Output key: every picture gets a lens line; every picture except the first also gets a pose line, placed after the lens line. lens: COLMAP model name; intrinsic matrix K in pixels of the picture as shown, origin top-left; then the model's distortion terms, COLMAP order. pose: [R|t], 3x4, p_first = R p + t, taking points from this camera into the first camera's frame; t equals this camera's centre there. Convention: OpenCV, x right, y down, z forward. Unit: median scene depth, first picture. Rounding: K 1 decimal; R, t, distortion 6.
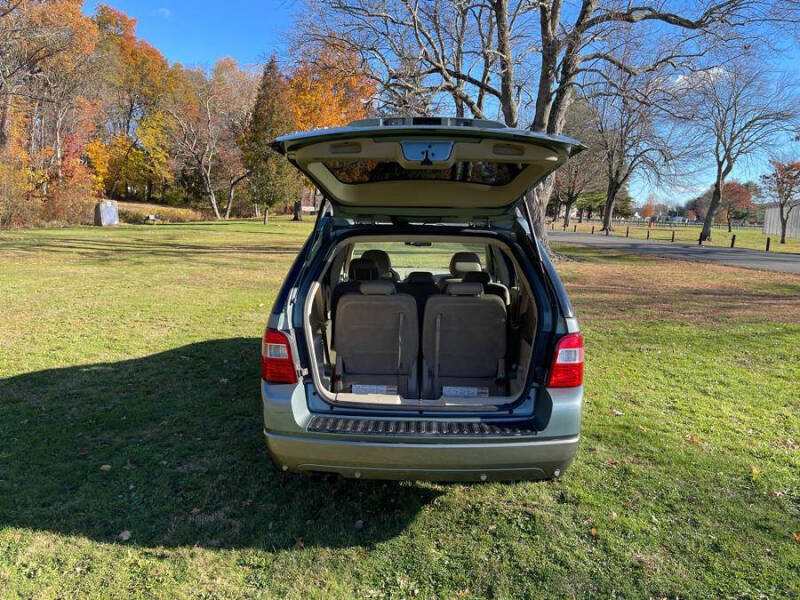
lens RADIAL K [[605.7, 0, 403.2], [0, 605.7, 298.2], [0, 0, 1]] dist [0.076205, -0.108492]
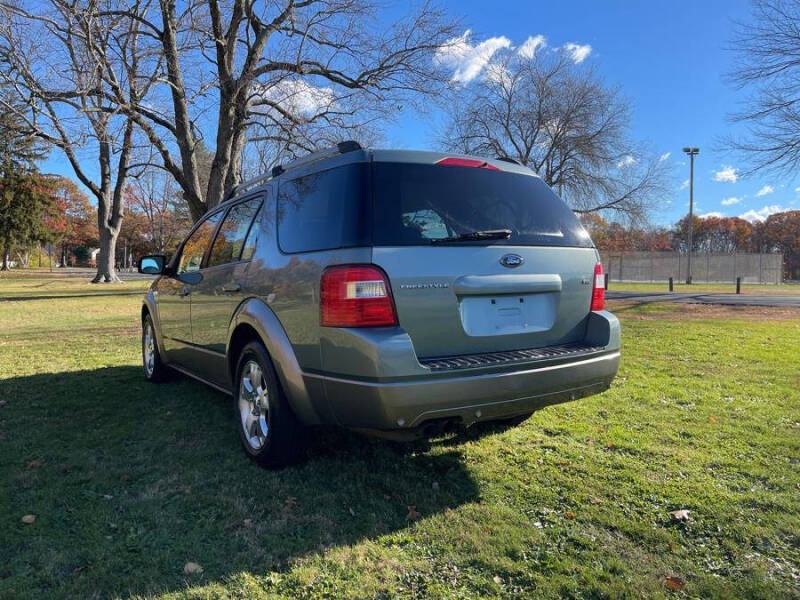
lens RADIAL K [[607.1, 0, 400.0], [0, 607.1, 300.0], [0, 0, 1]] dist [0.066180, -0.088018]
pose [[0.829657, -0.051854, 0.555860, -0.198725], [0.098969, 0.993568, -0.055031, 0.046757], [-0.549431, 0.100670, 0.829453, 0.084691]]
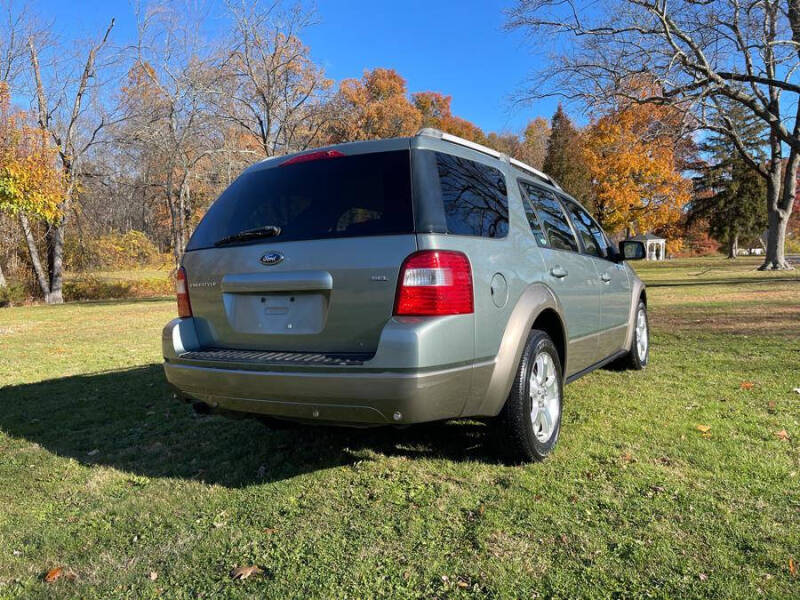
lens RADIAL K [[607.1, 0, 400.0], [0, 607.1, 300.0], [0, 0, 1]] dist [0.066180, -0.088018]
pose [[0.864818, -0.030068, -0.501185, 0.201883], [-0.014959, 0.996219, -0.085580, 0.059832], [0.501863, 0.081509, 0.861098, 0.084147]]
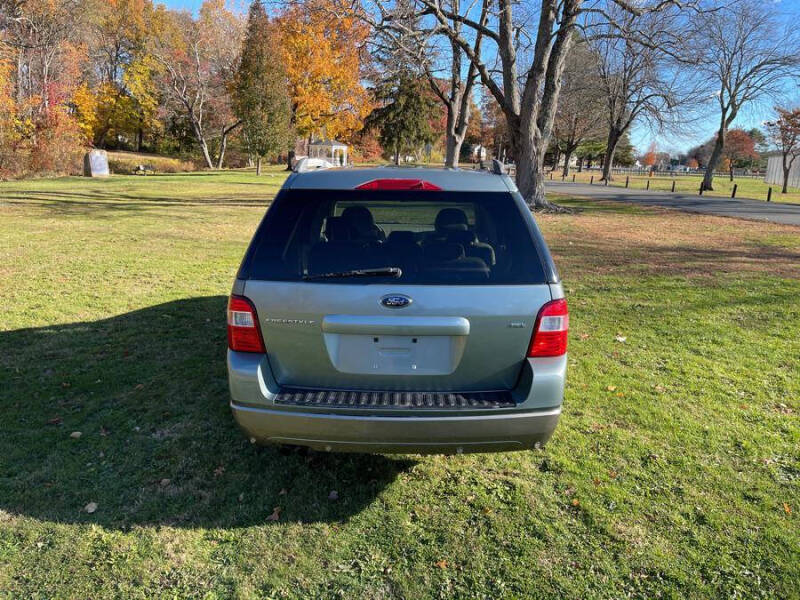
lens RADIAL K [[605.2, 0, 398.3], [0, 605.2, 300.2], [0, 0, 1]] dist [0.079492, -0.113122]
pose [[0.999993, -0.001531, -0.003300, 0.011417], [0.001801, 0.996519, 0.083347, -0.006262], [0.003161, -0.083353, 0.996515, 0.019873]]
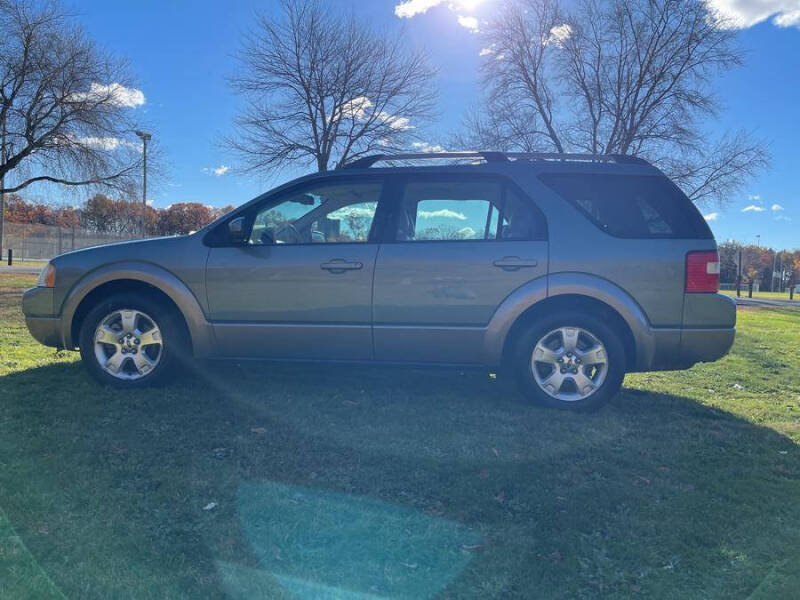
lens RADIAL K [[605.7, 0, 403.2], [0, 605.7, 298.2], [0, 0, 1]] dist [0.076205, -0.108492]
pose [[0.061122, -0.076797, 0.995172, -0.475456], [0.100775, 0.992416, 0.070395, -0.003037], [-0.993030, 0.095986, 0.068397, 0.485760]]
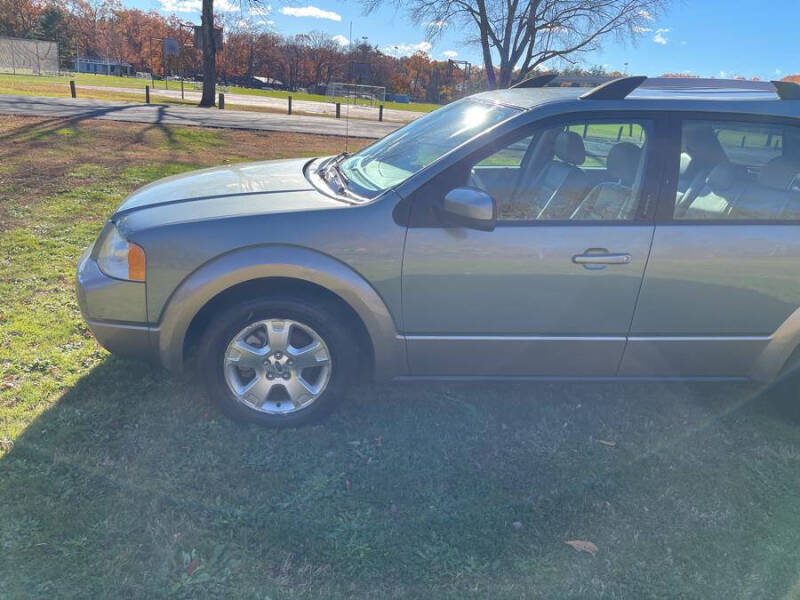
lens RADIAL K [[605.2, 0, 398.3], [0, 605.2, 300.2], [0, 0, 1]] dist [0.079492, -0.113122]
pose [[-0.137012, -0.360352, 0.922699, -0.329264], [0.051045, 0.927678, 0.369876, -0.090049], [-0.989253, 0.097776, -0.108709, 0.675225]]
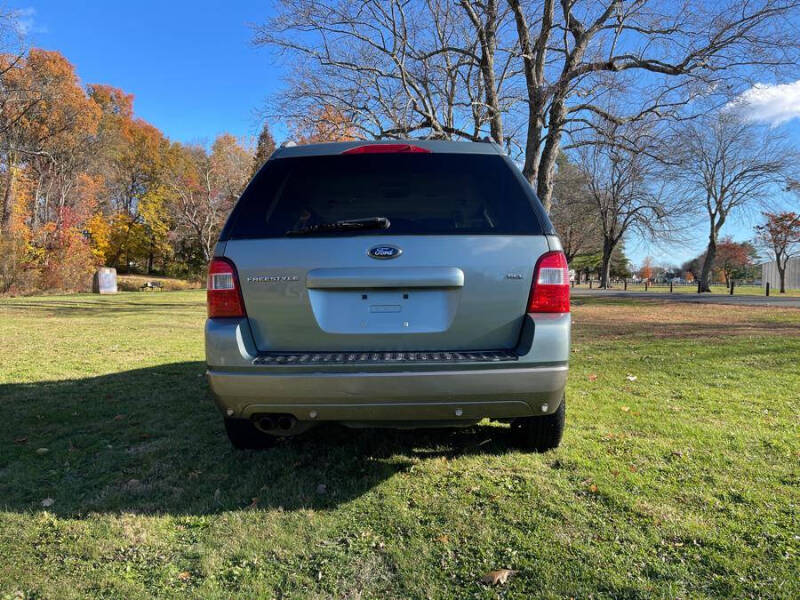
lens RADIAL K [[605.5, 0, 401.9], [0, 605.5, 303.3], [0, 0, 1]] dist [0.077767, -0.113886]
pose [[0.999623, -0.027314, -0.002898, 0.017038], [0.026851, 0.993955, -0.106457, 0.067411], [0.005788, 0.106339, 0.994313, 0.038175]]
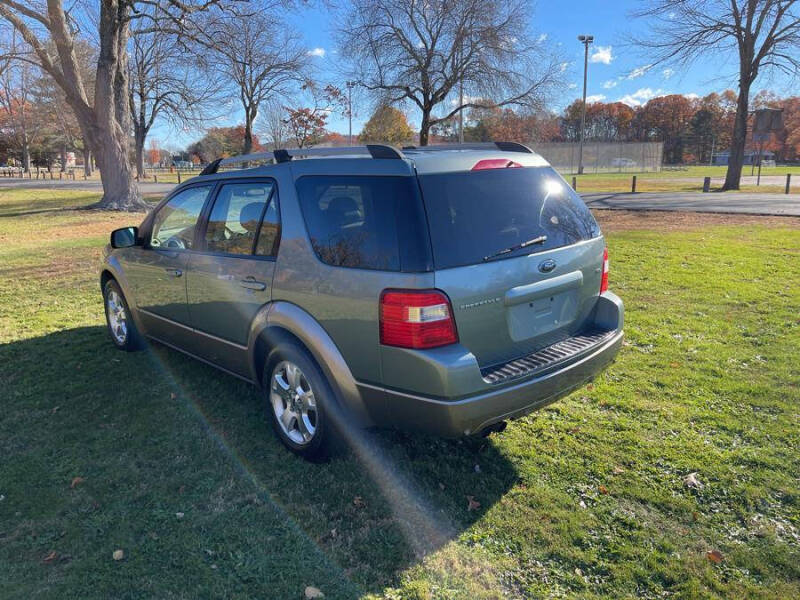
lens RADIAL K [[607.1, 0, 400.0], [0, 607.1, 300.0], [0, 0, 1]] dist [0.066180, -0.088018]
pose [[0.722833, -0.194555, 0.663069, -0.255778], [0.135843, 0.980831, 0.139705, -0.019460], [-0.677539, -0.010910, 0.735406, 0.117081]]
